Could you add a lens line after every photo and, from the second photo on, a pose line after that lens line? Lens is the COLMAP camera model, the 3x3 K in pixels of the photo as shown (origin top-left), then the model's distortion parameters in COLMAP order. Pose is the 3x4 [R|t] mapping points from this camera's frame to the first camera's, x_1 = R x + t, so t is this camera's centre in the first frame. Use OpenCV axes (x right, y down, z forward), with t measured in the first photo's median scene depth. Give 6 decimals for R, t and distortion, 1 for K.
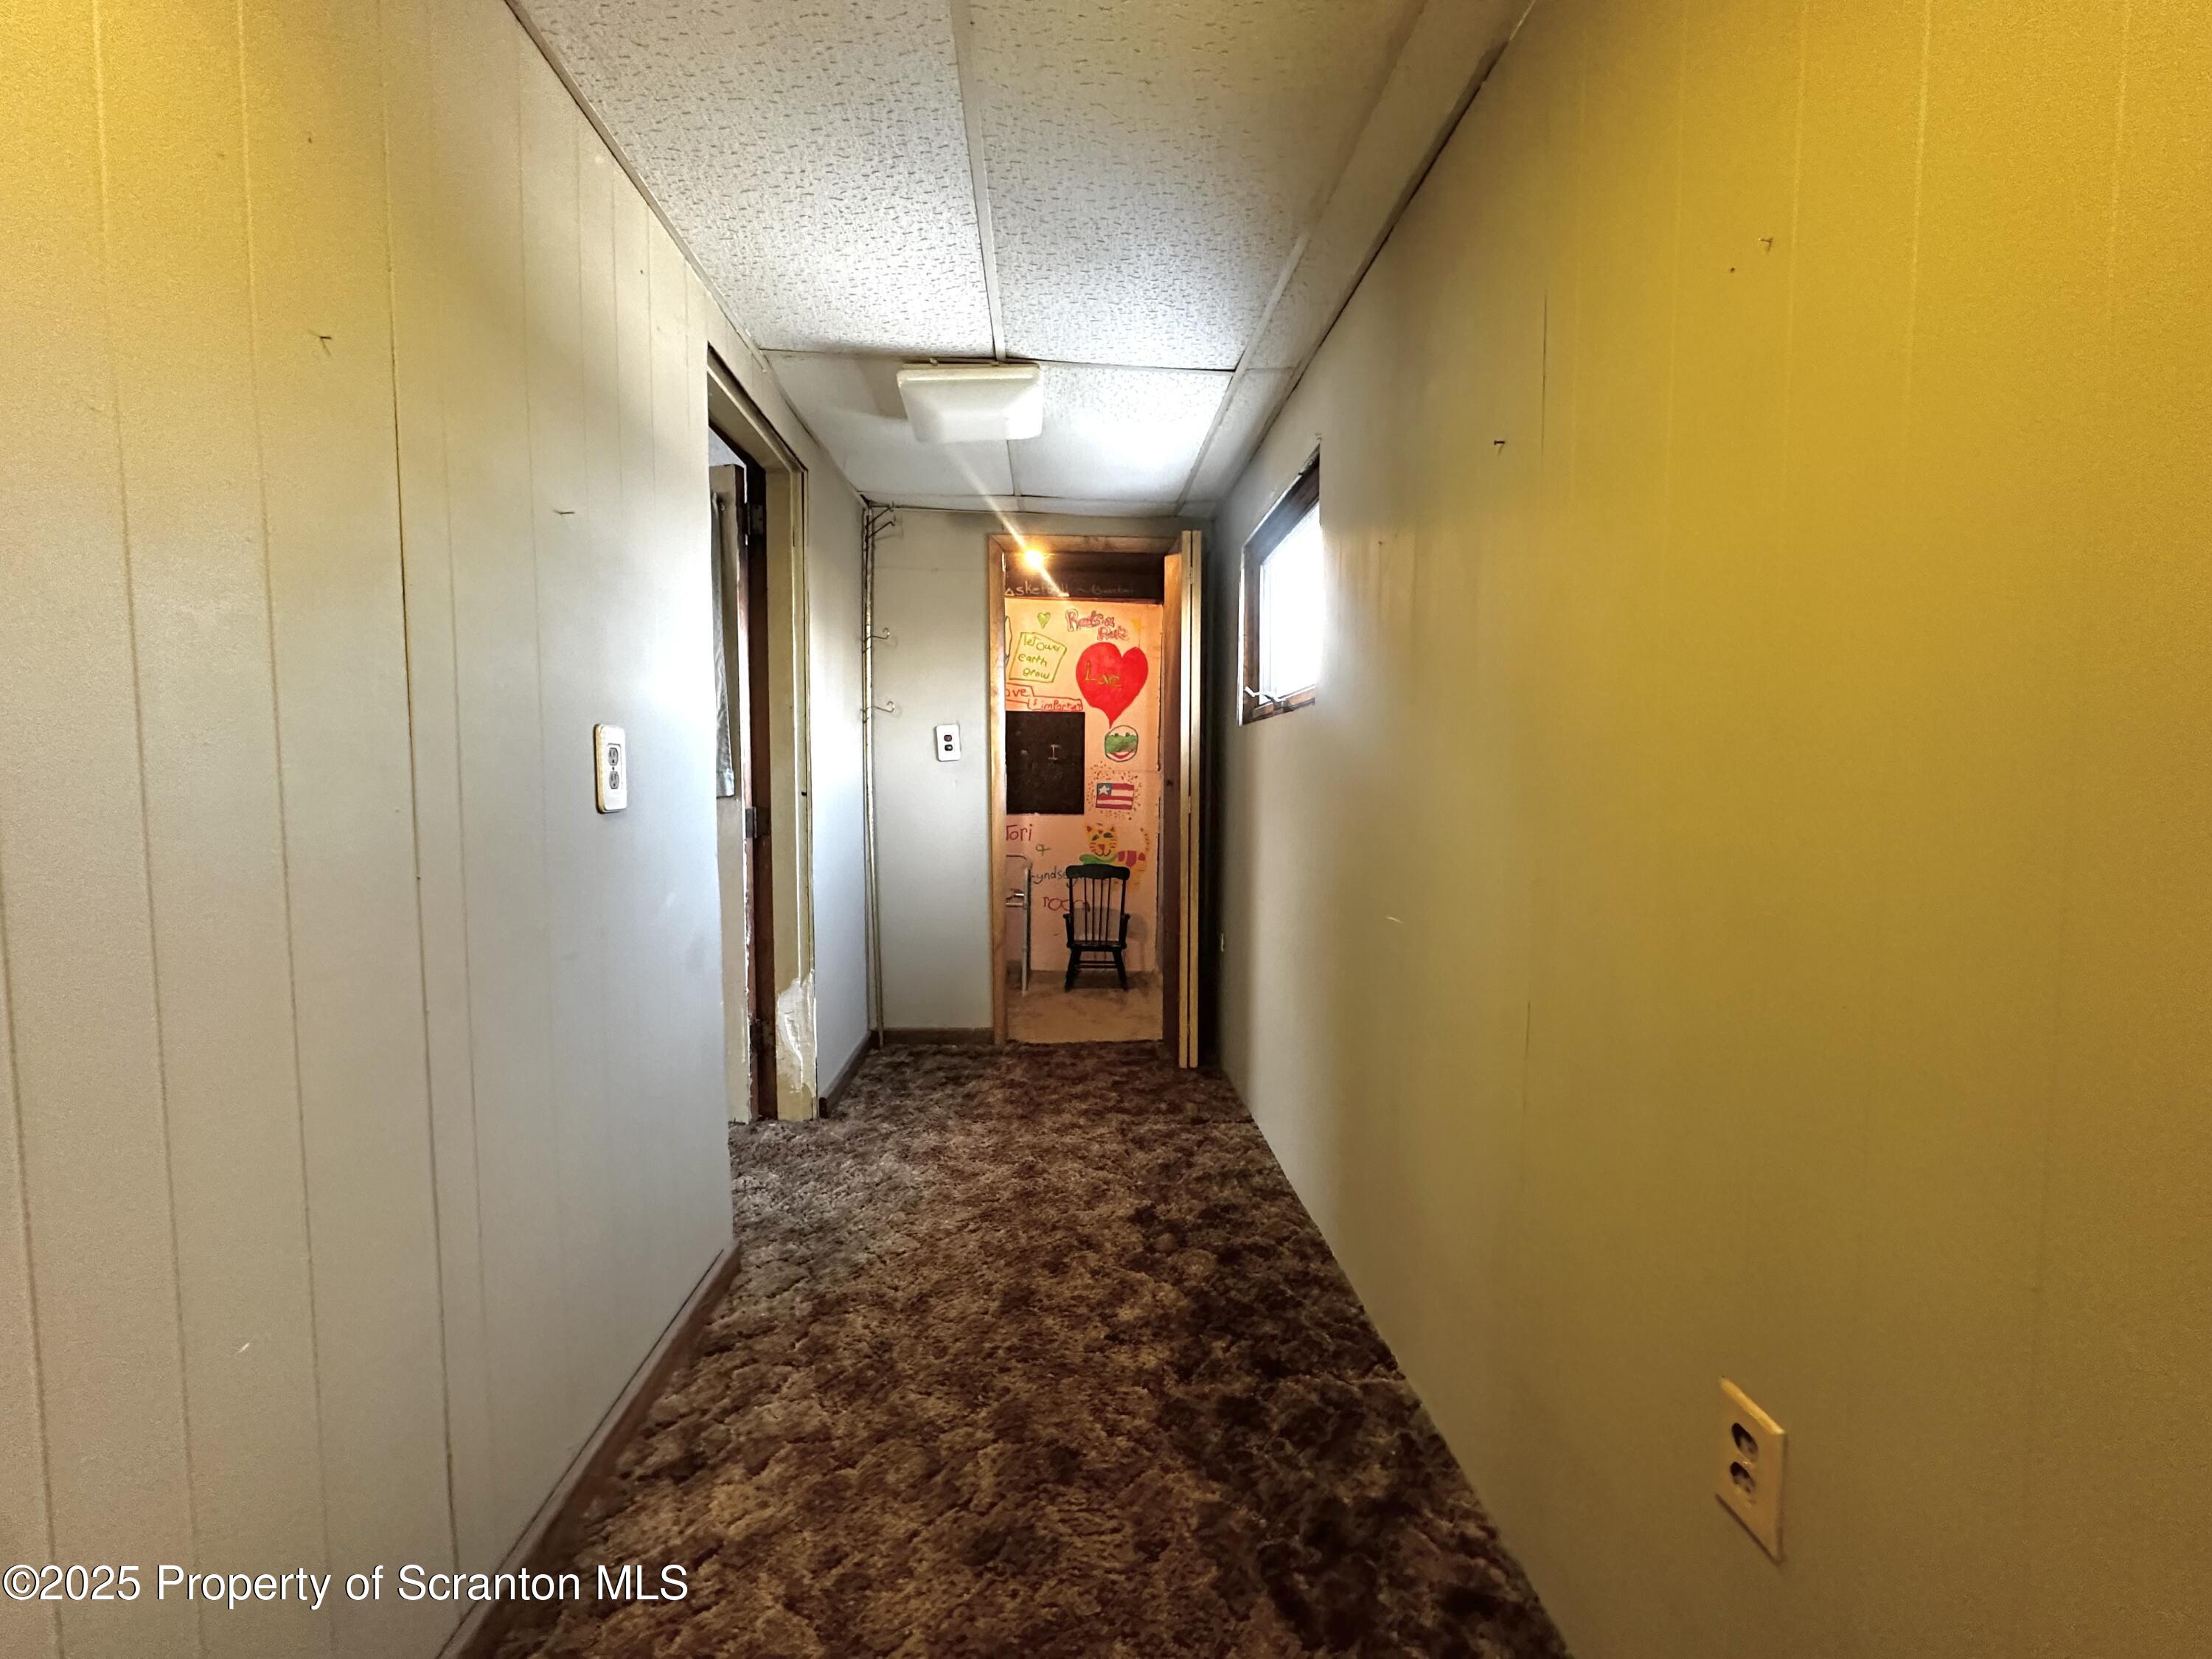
lens RADIAL K [[873.3, 0, 1106.9], [0, 873.3, 829.5], [0, 0, 1]] dist [-0.001088, 0.000122]
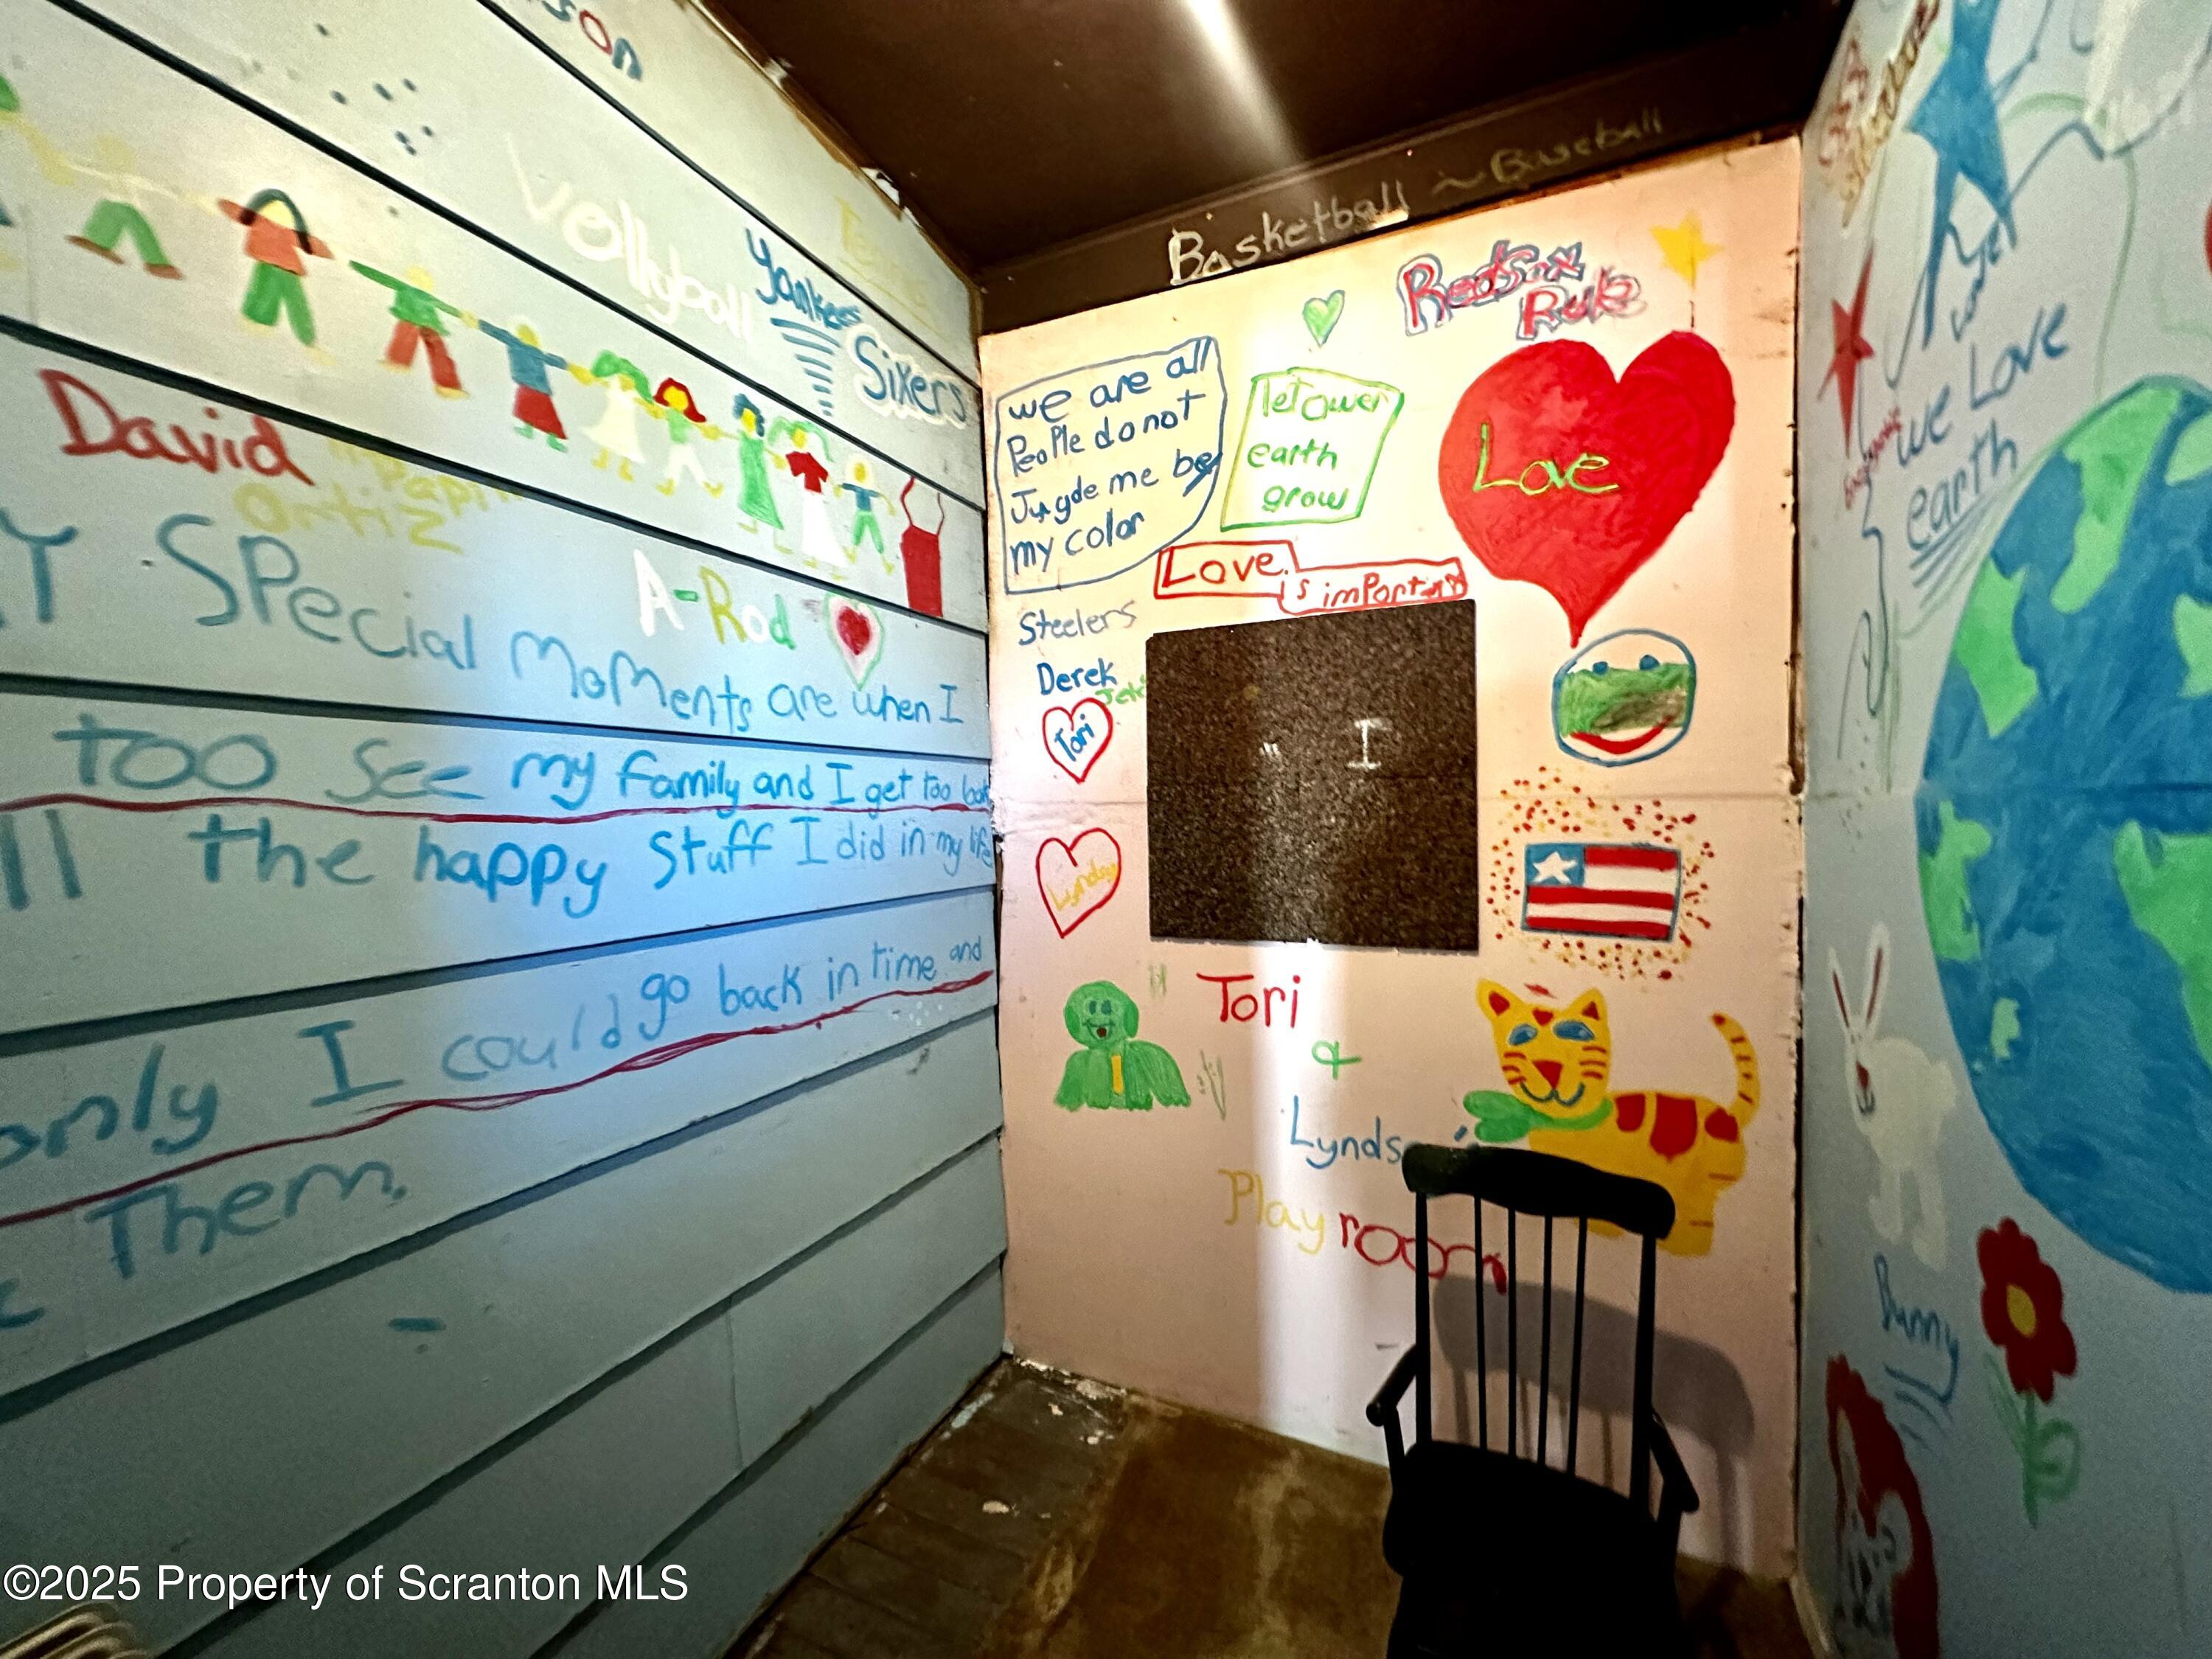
lens RADIAL K [[873.3, 0, 1106.9], [0, 873.3, 826.2], [0, 0, 1]] dist [-0.001088, 0.000122]
pose [[0.868881, -0.017761, -0.494702, 0.011081], [-0.033965, 0.994862, -0.095373, -0.027488], [0.493854, 0.099670, 0.863814, 0.696055]]
